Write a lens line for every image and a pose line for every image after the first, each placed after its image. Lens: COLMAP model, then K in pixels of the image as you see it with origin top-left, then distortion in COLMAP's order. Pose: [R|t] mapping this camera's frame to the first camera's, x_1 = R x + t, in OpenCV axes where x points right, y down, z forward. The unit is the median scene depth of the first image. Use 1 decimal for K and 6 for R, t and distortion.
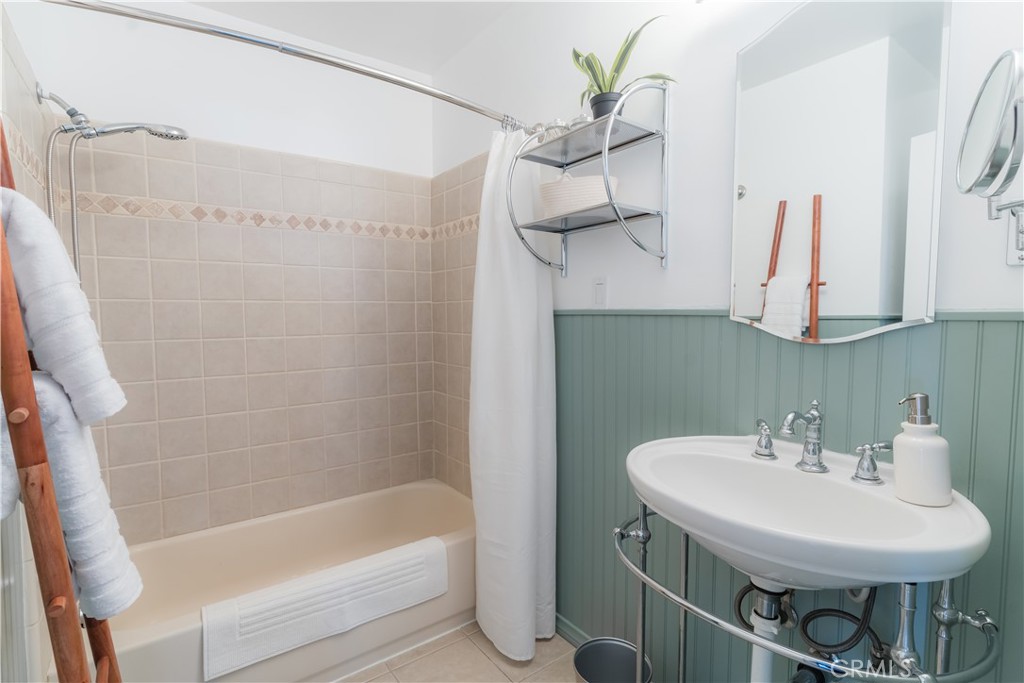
lens RADIAL K [[477.7, 0, 511.3], [0, 477.7, 341.9], [0, 0, 1]] dist [0.003558, 0.000432]
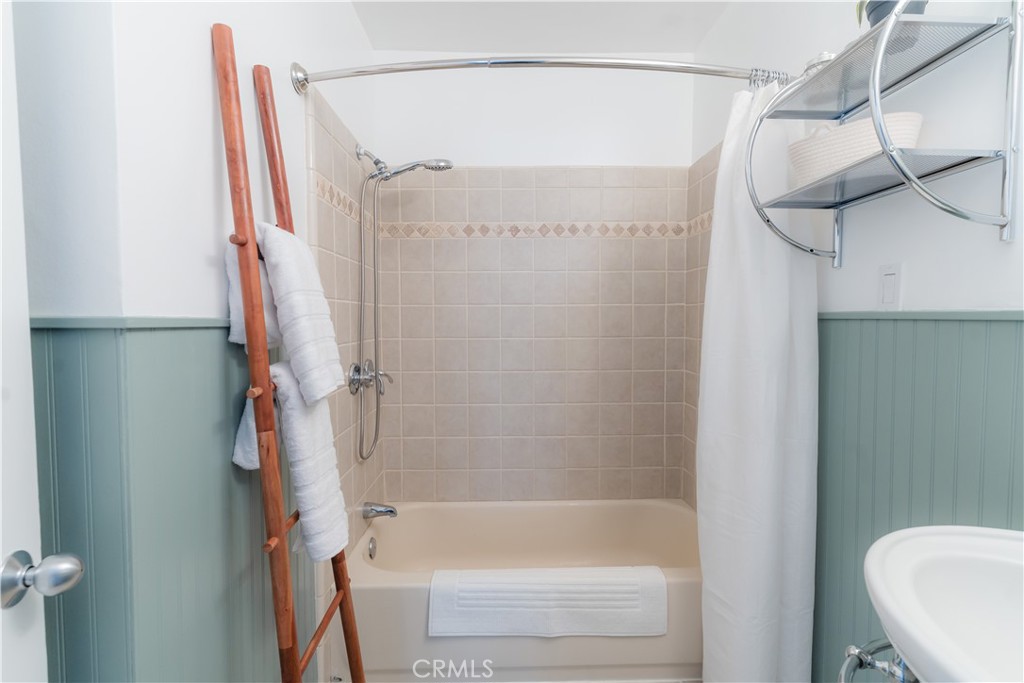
lens RADIAL K [[477.7, 0, 511.3], [0, 477.7, 341.9], [0, 0, 1]] dist [0.003558, 0.000432]
pose [[0.828614, 0.032352, -0.558885, 0.110959], [-0.036082, 0.999339, 0.004353, -0.006919], [0.558657, 0.016559, 0.829234, 0.113502]]
